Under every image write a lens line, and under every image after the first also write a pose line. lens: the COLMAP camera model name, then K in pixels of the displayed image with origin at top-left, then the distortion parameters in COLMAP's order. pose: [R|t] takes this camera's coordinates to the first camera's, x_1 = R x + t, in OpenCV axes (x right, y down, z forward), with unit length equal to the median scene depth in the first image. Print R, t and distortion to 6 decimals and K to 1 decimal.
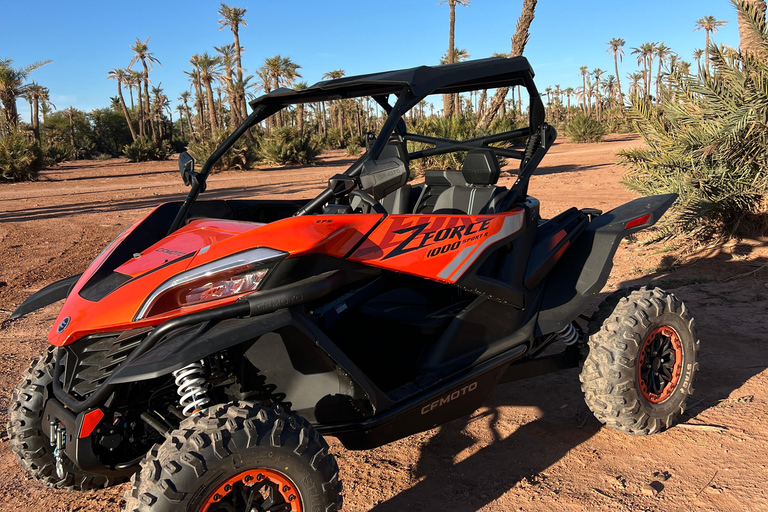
lens RADIAL K [[783.4, 0, 375.2], [0, 783.4, 237.7], [0, 0, 1]] dist [0.103210, -0.203569]
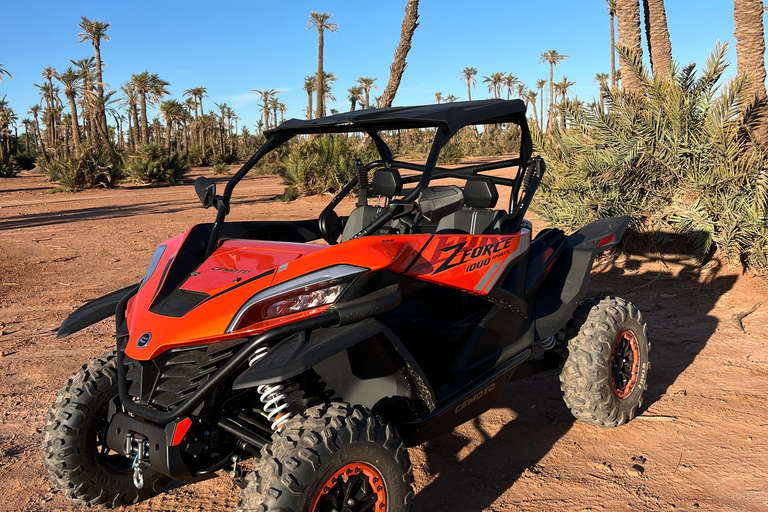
lens RADIAL K [[786.7, 0, 382.2], [0, 786.7, 204.4], [0, 0, 1]] dist [0.077603, -0.116678]
pose [[0.982554, 0.003602, 0.185941, -0.205574], [0.008817, 0.997786, -0.065923, 0.000761], [-0.185766, 0.066412, 0.980347, -0.085717]]
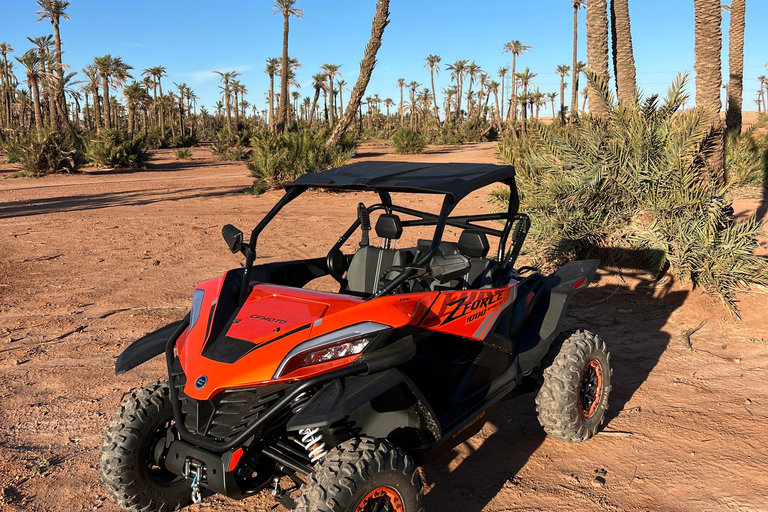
lens RADIAL K [[783.4, 0, 380.0], [0, 783.4, 235.6], [0, 0, 1]] dist [0.097763, -0.184256]
pose [[0.971996, 0.009828, 0.234791, -0.306491], [-0.008646, 0.999944, -0.006061, -0.088798], [-0.234838, 0.003861, 0.972027, -0.221081]]
